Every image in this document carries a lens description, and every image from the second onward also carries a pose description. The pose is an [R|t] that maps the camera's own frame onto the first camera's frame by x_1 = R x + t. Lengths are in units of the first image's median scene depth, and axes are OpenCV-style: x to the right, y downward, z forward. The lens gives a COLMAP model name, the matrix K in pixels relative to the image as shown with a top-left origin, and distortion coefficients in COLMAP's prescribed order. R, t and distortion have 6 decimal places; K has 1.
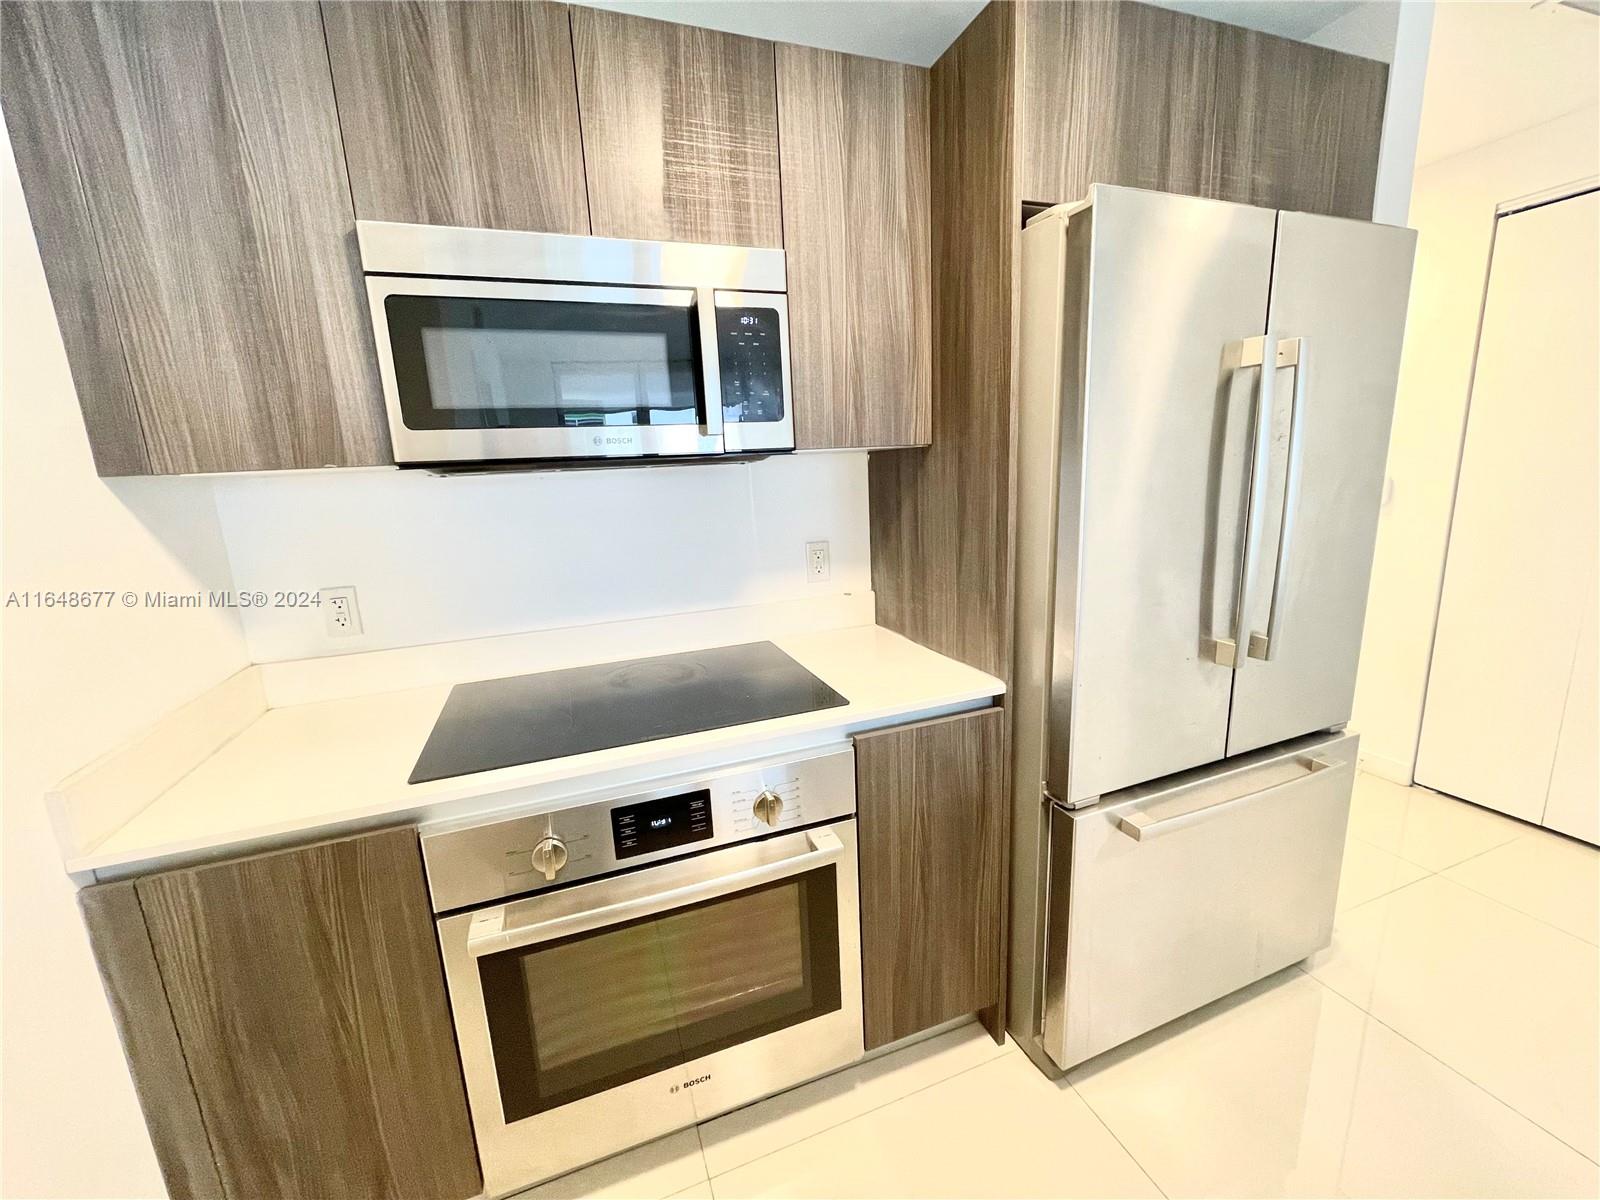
lens RADIAL K [[651.7, 0, 800.0], [0, 651.7, 600.0], [0, 0, 1]] dist [-0.000995, -0.000722]
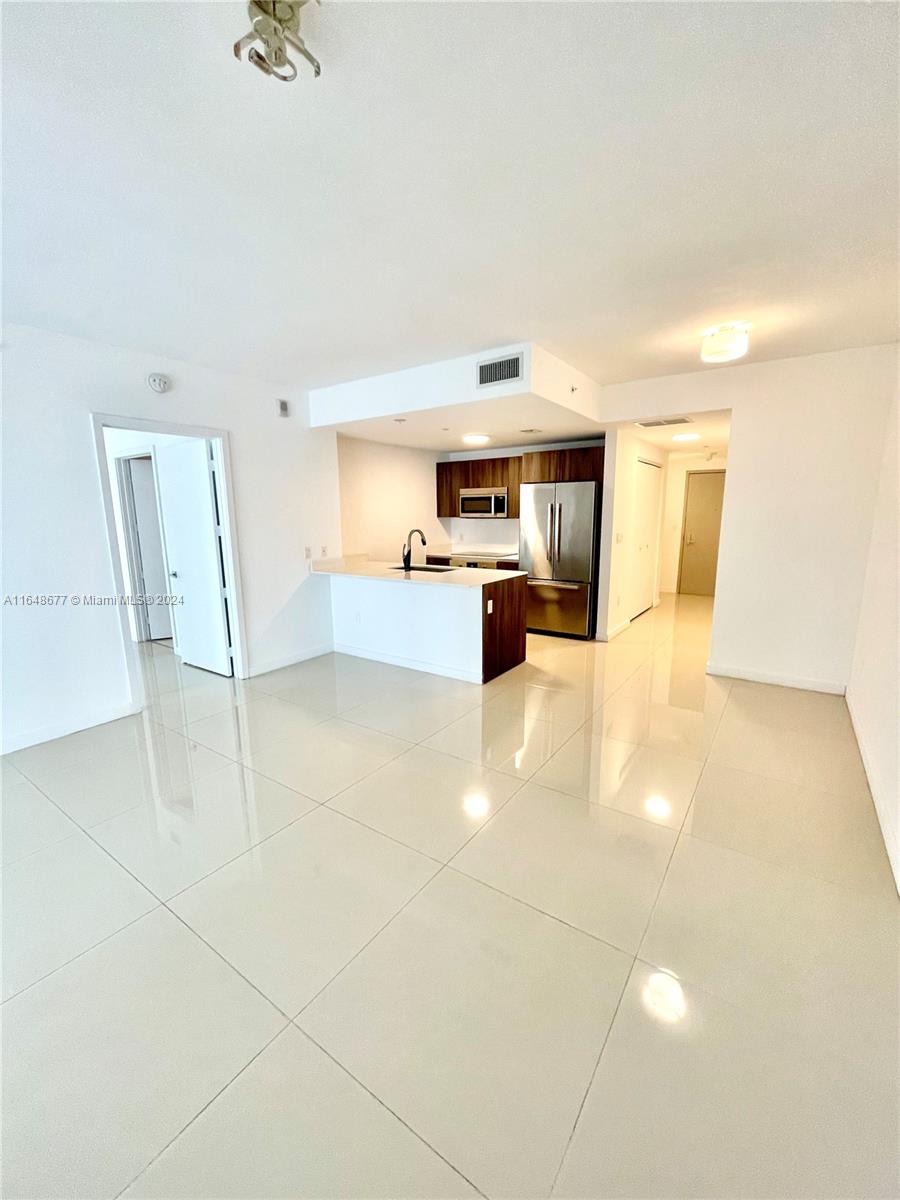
lens RADIAL K [[488.8, 0, 450.0], [0, 488.8, 600.0], [0, 0, 1]] dist [-0.000995, -0.000722]
pose [[0.570304, 0.186868, -0.799896, 4.114189], [-0.185663, 0.977905, 0.096081, 0.220203], [0.800177, 0.093716, 0.592397, -2.450019]]
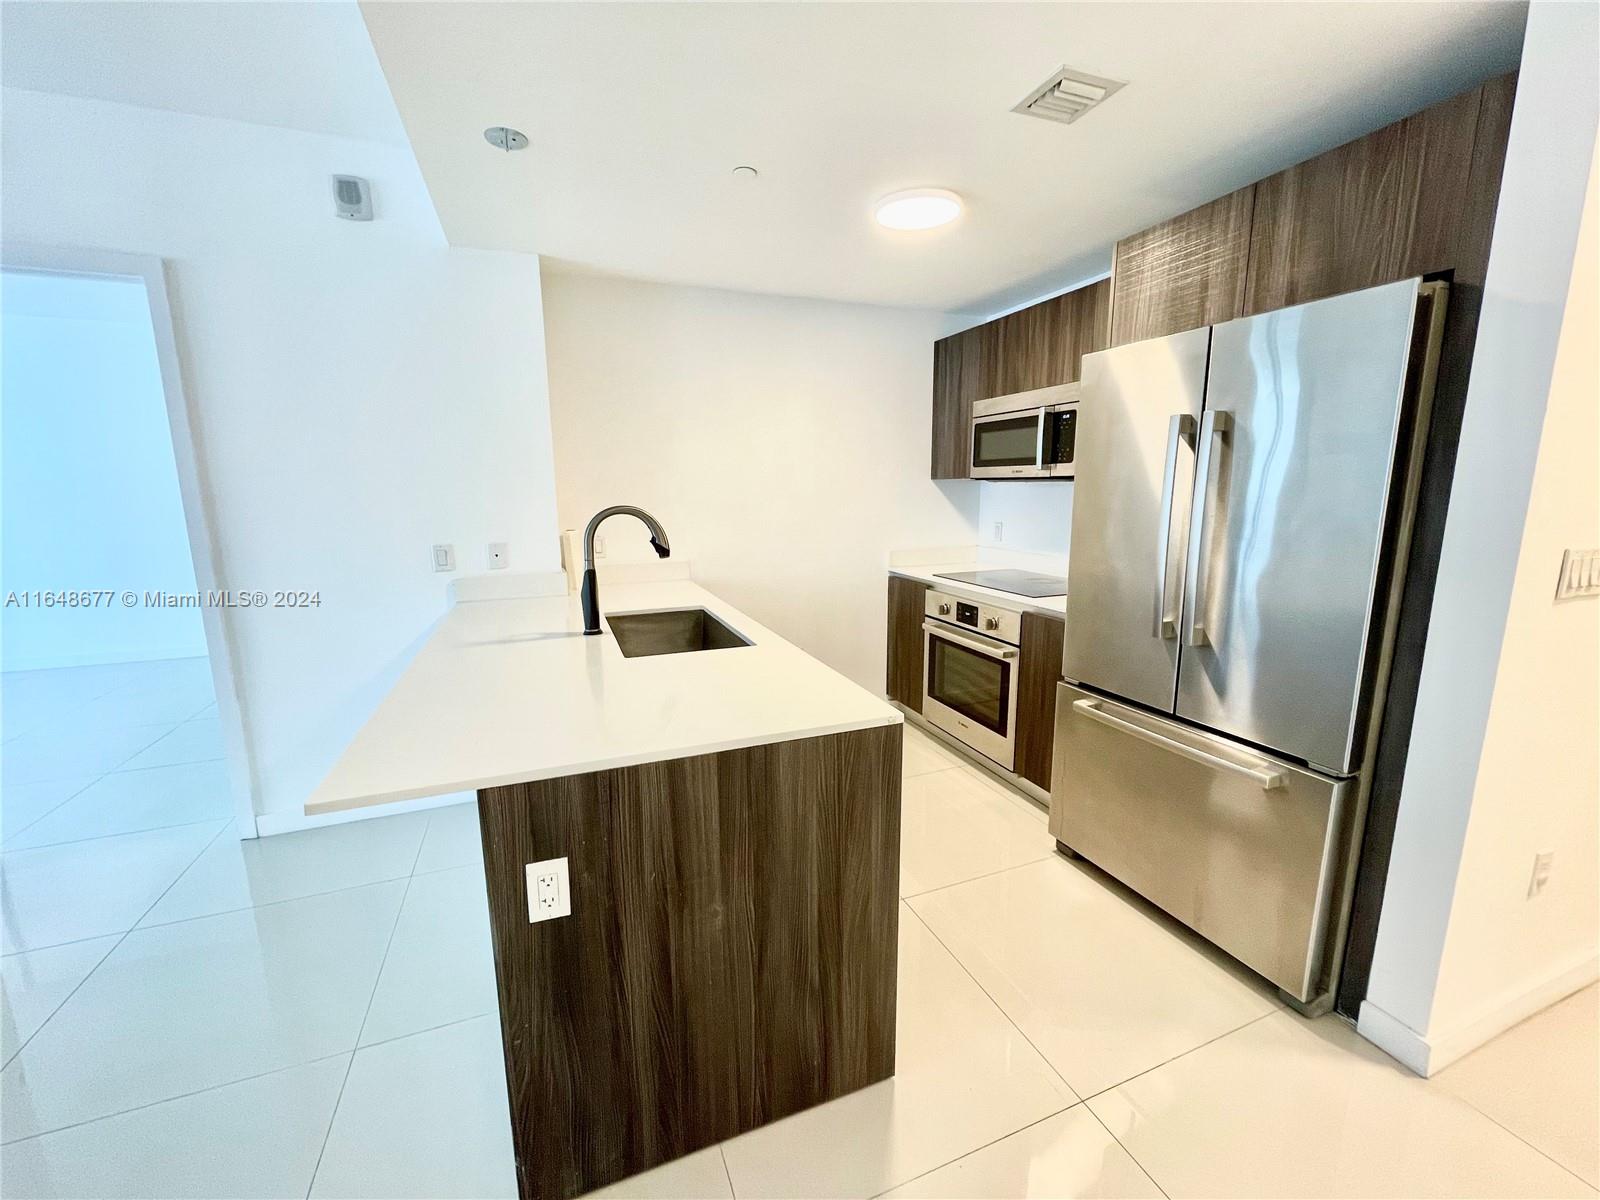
lens RADIAL K [[651.7, 0, 800.0], [0, 651.7, 600.0], [0, 0, 1]] dist [-0.000995, -0.000722]
pose [[0.023152, 0.219030, -0.975444, 2.305120], [-0.197612, 0.957457, 0.210300, -0.140536], [0.980007, 0.187891, 0.065450, 0.127016]]
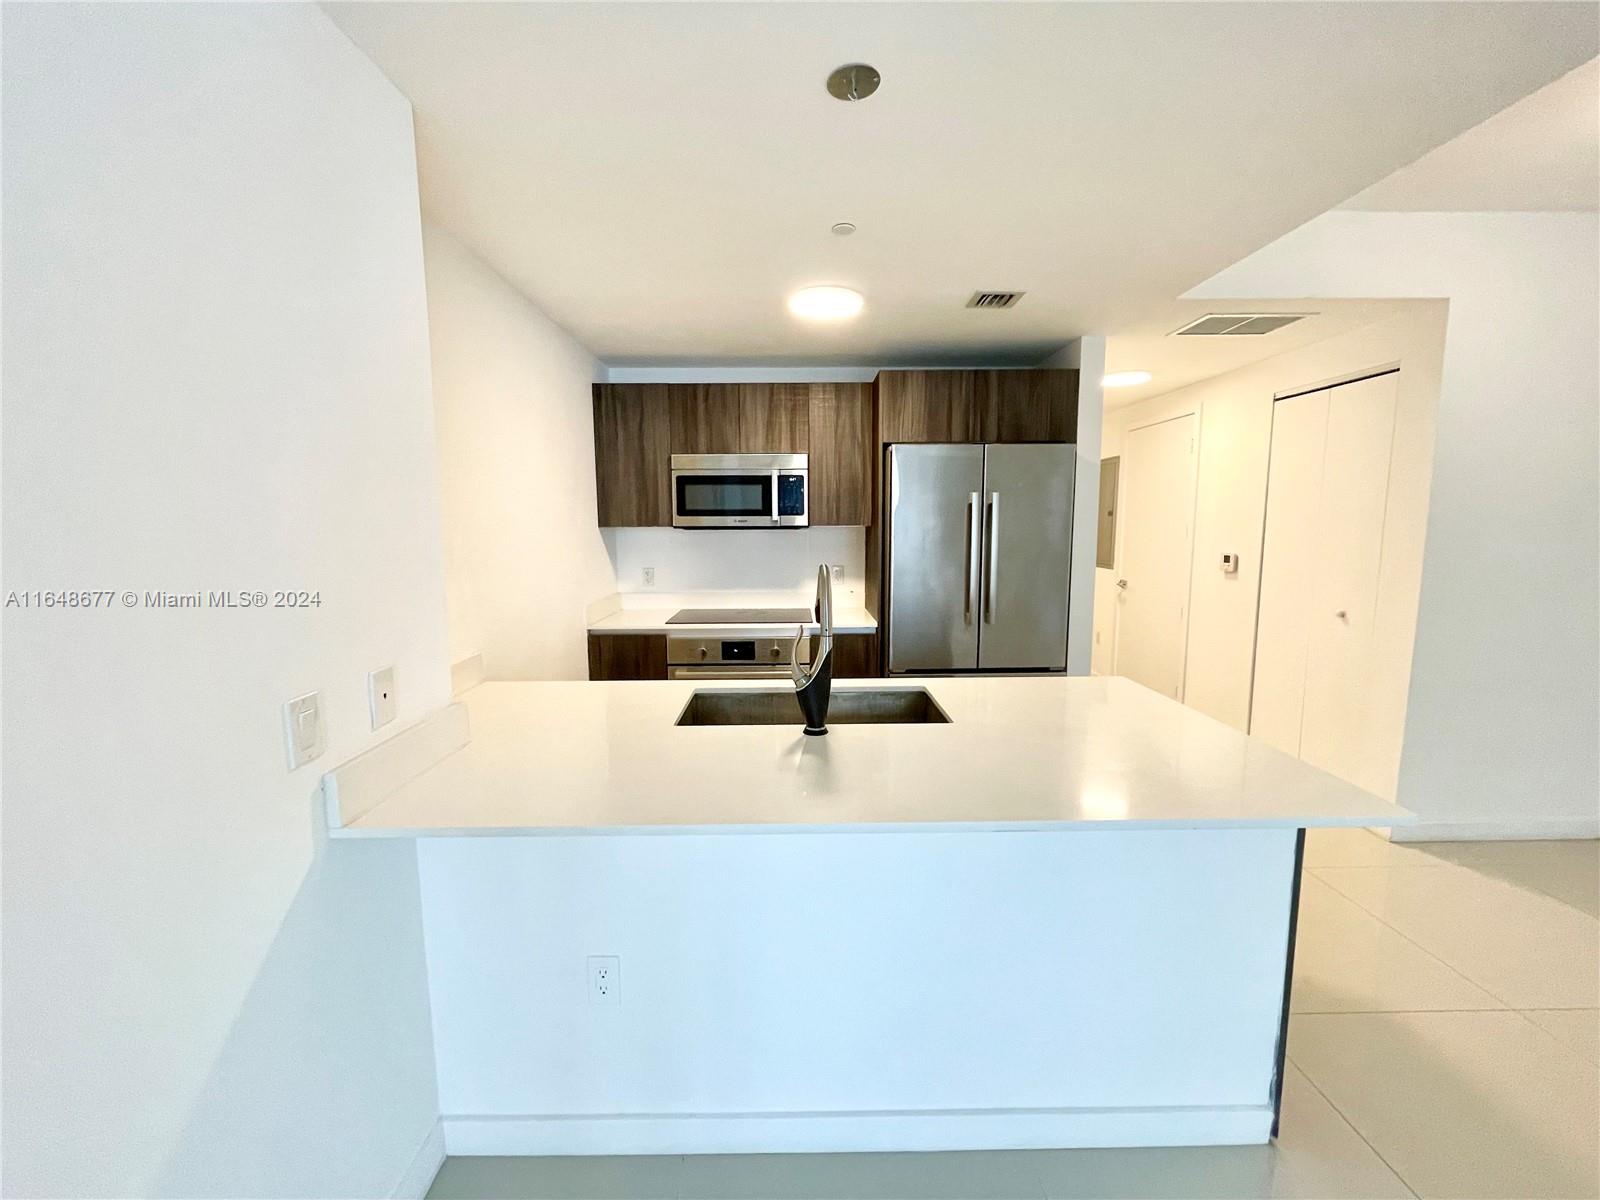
lens RADIAL K [[651.7, 0, 800.0], [0, 651.7, 600.0], [0, 0, 1]] dist [-0.000995, -0.000722]
pose [[0.942401, 0.080828, -0.324571, 0.955816], [-0.104788, 0.992859, -0.057004, 0.245527], [0.317646, 0.087732, 0.944142, -1.657035]]
